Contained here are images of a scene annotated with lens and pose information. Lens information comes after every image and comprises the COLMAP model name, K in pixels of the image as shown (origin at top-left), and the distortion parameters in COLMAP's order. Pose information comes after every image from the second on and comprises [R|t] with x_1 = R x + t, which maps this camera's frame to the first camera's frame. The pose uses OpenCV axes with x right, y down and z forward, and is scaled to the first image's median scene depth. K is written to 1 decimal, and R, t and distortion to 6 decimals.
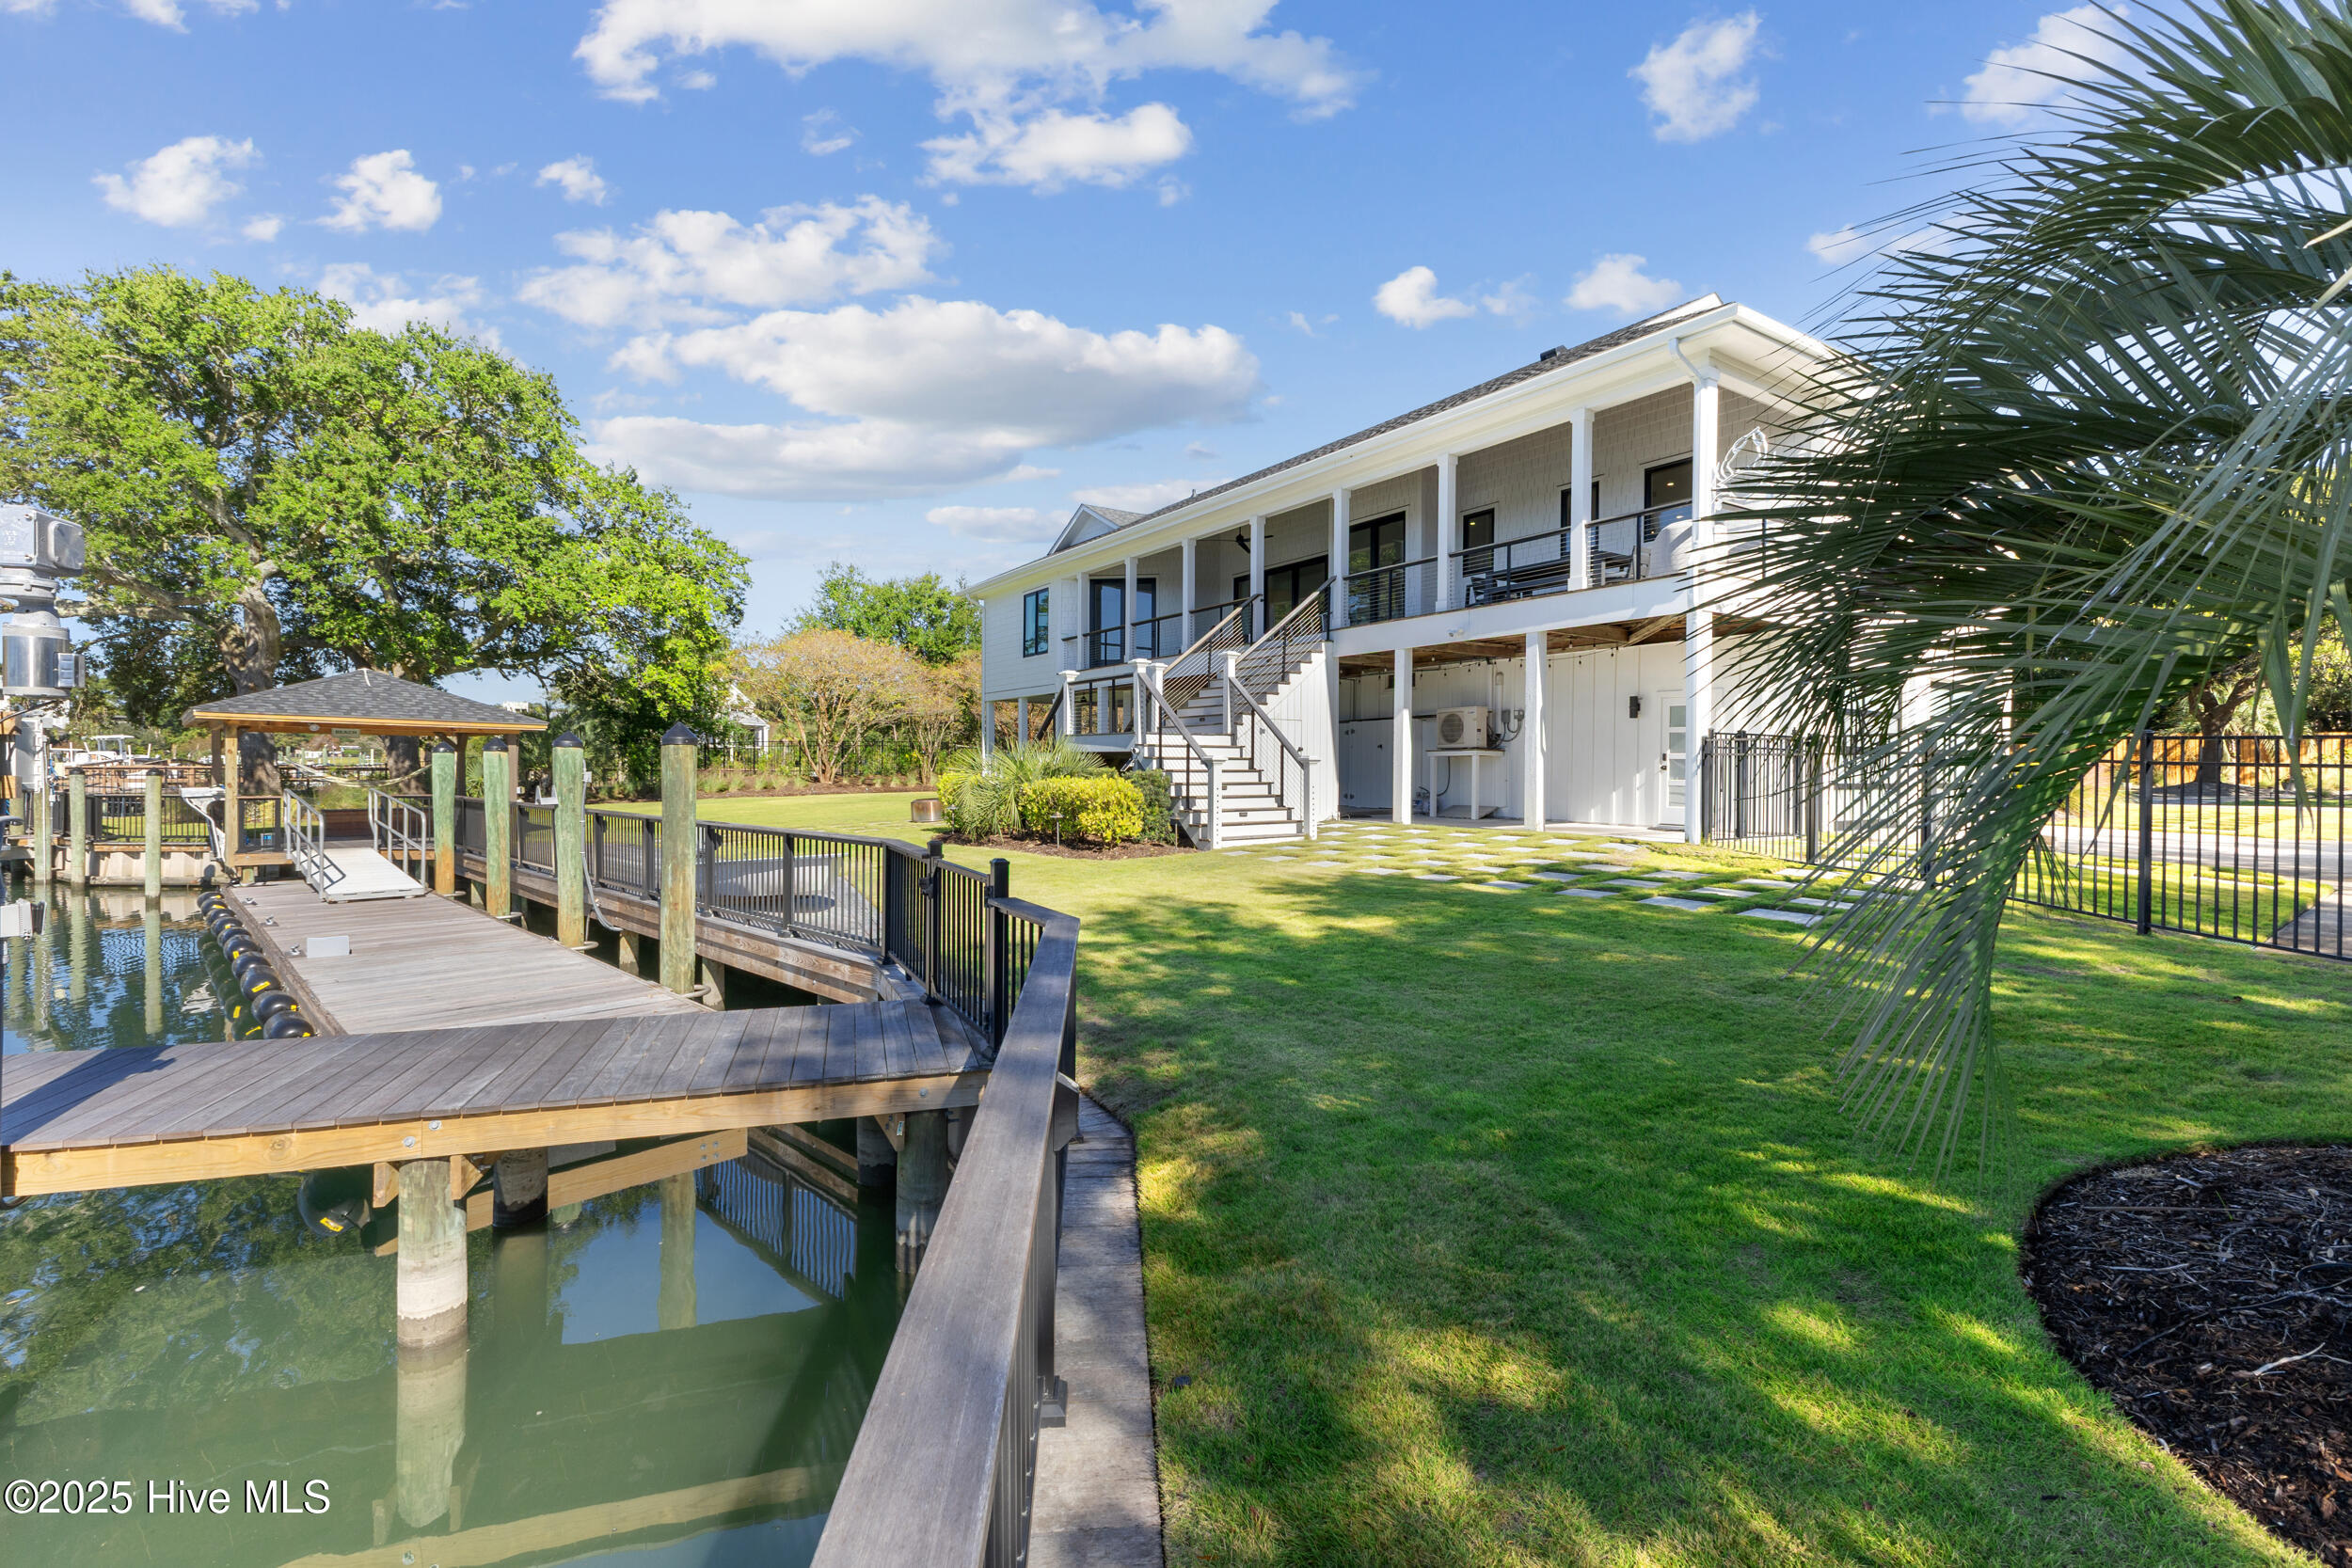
lens RADIAL K [[1008.7, 0, 1180.7], [0, 1008.7, 776.2], [0, 0, 1]] dist [0.008927, 0.000117]
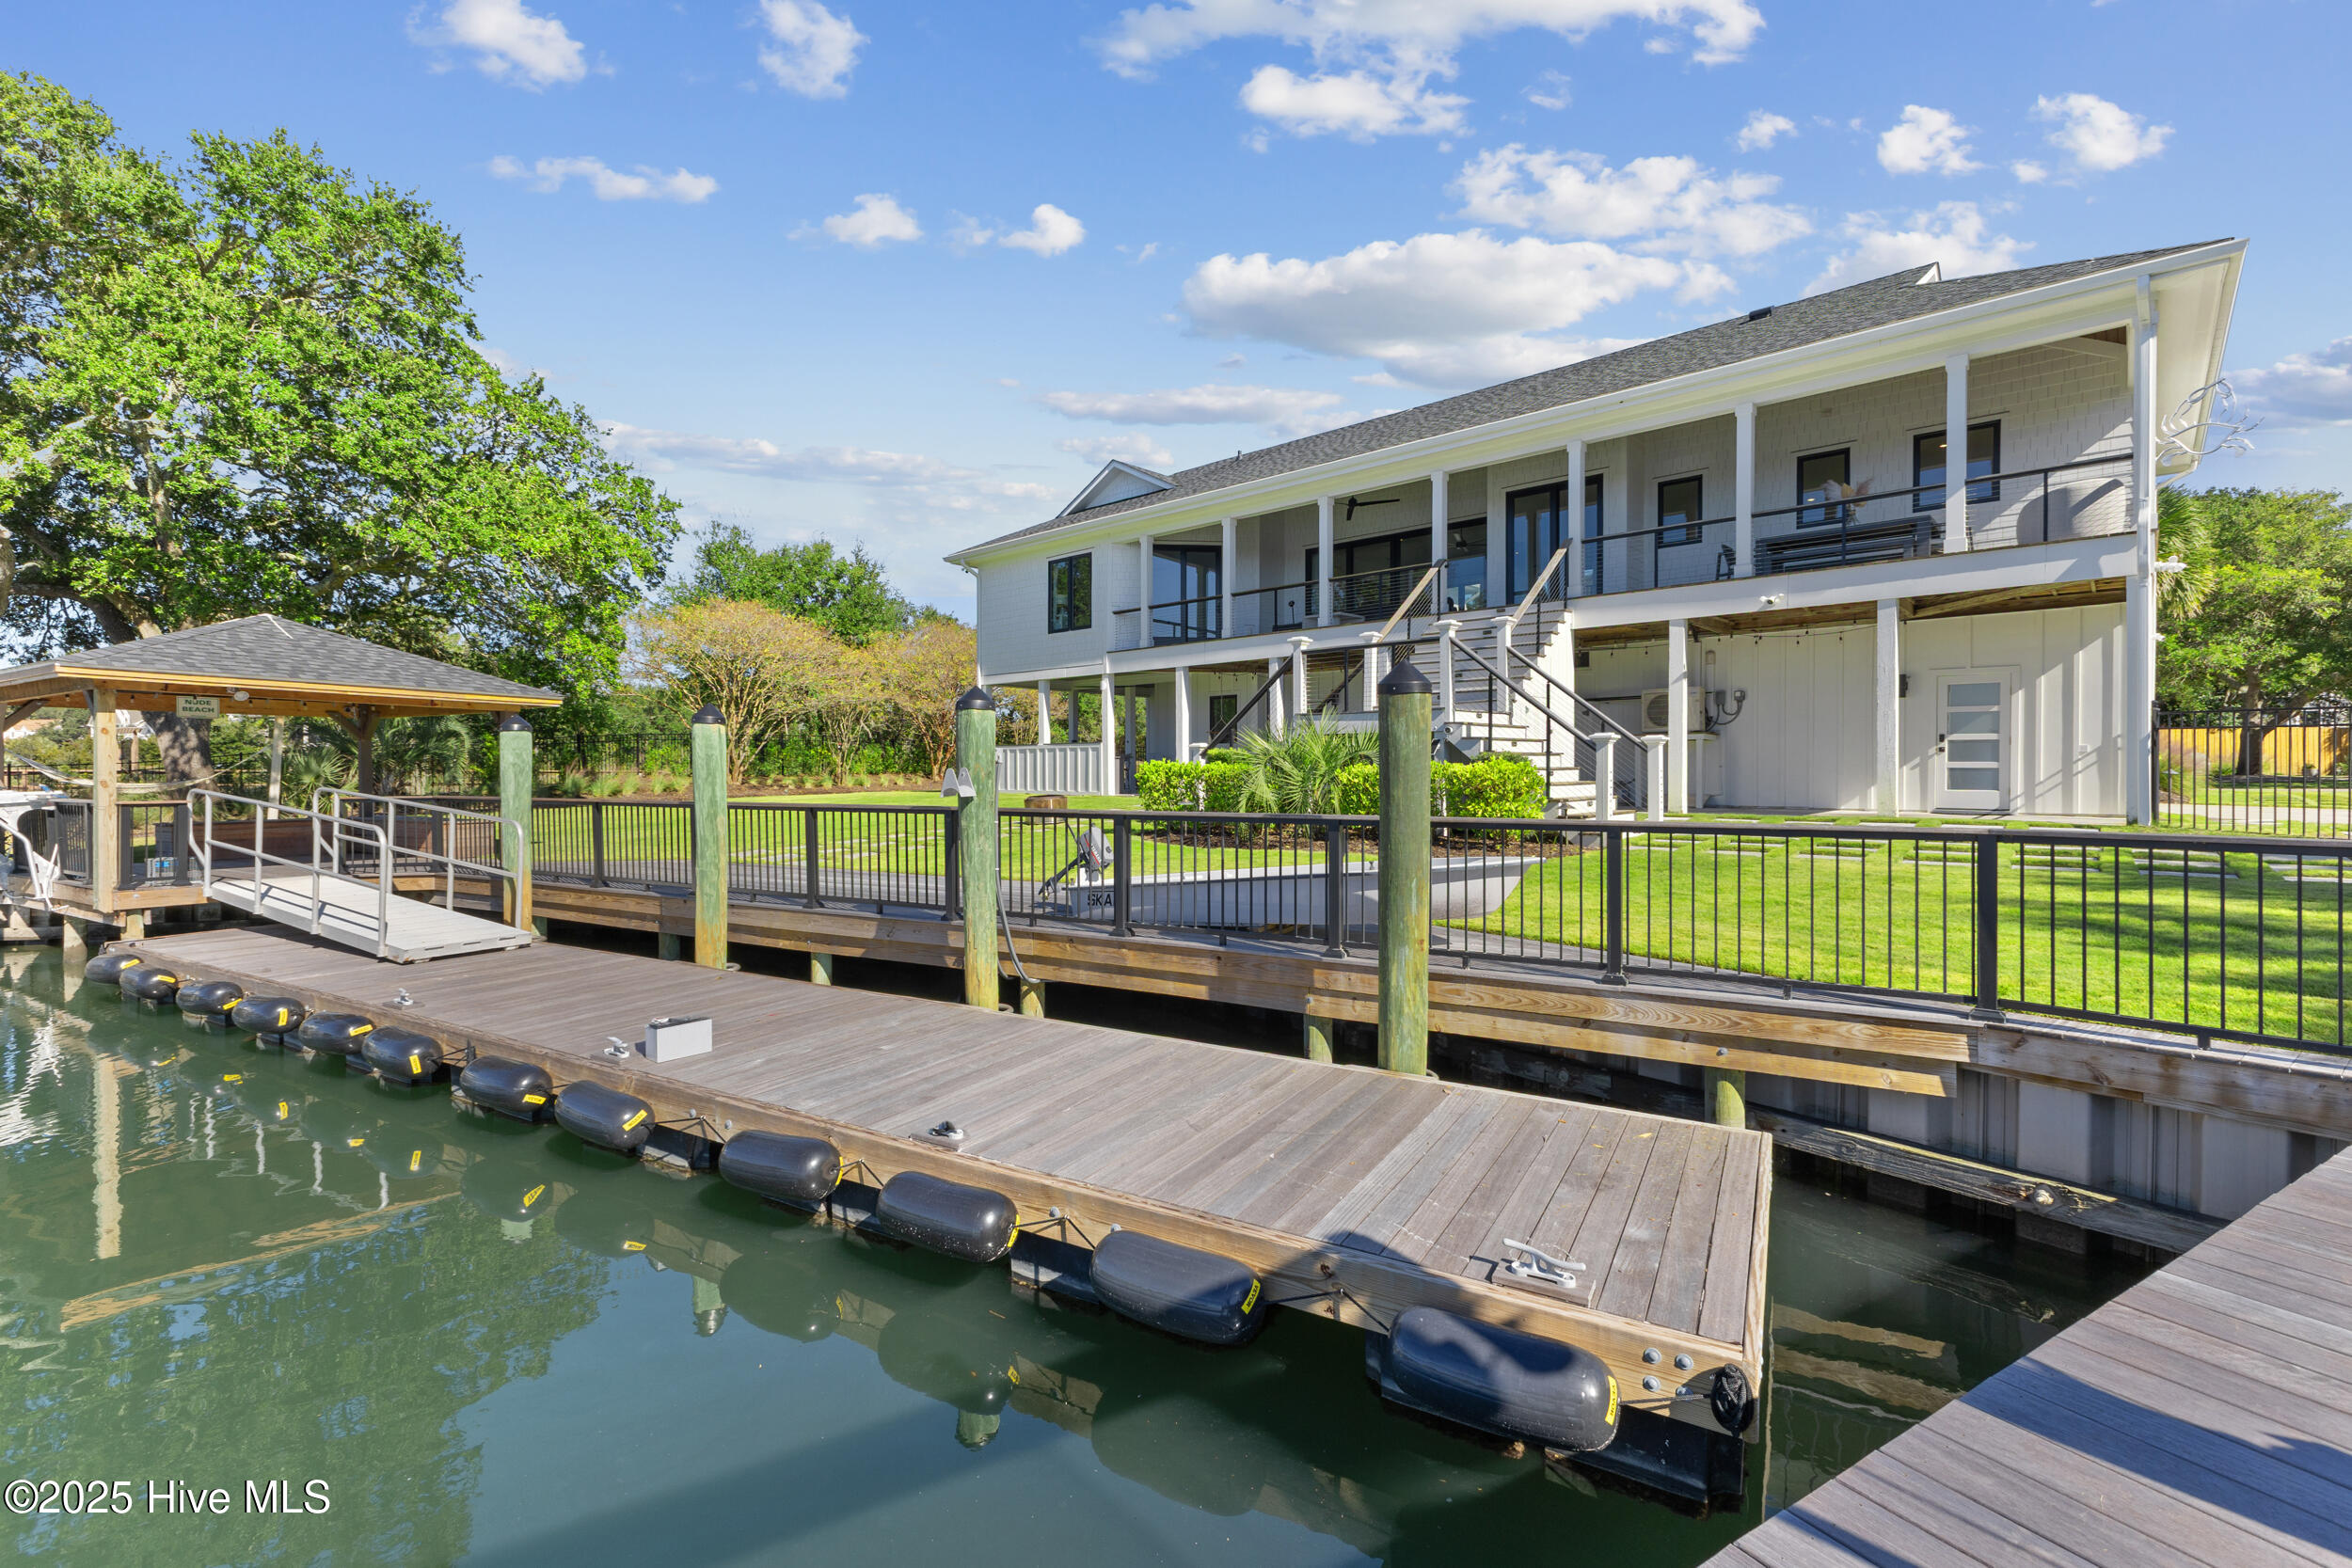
lens RADIAL K [[1012.3, 0, 1175.6], [0, 1012.3, 777.6], [0, 0, 1]] dist [0.000857, -0.000471]
pose [[0.973759, -0.009079, 0.227400, -0.329661], [0.009232, 0.999957, 0.000391, 0.008423], [-0.227394, 0.001719, 0.973801, 0.180076]]
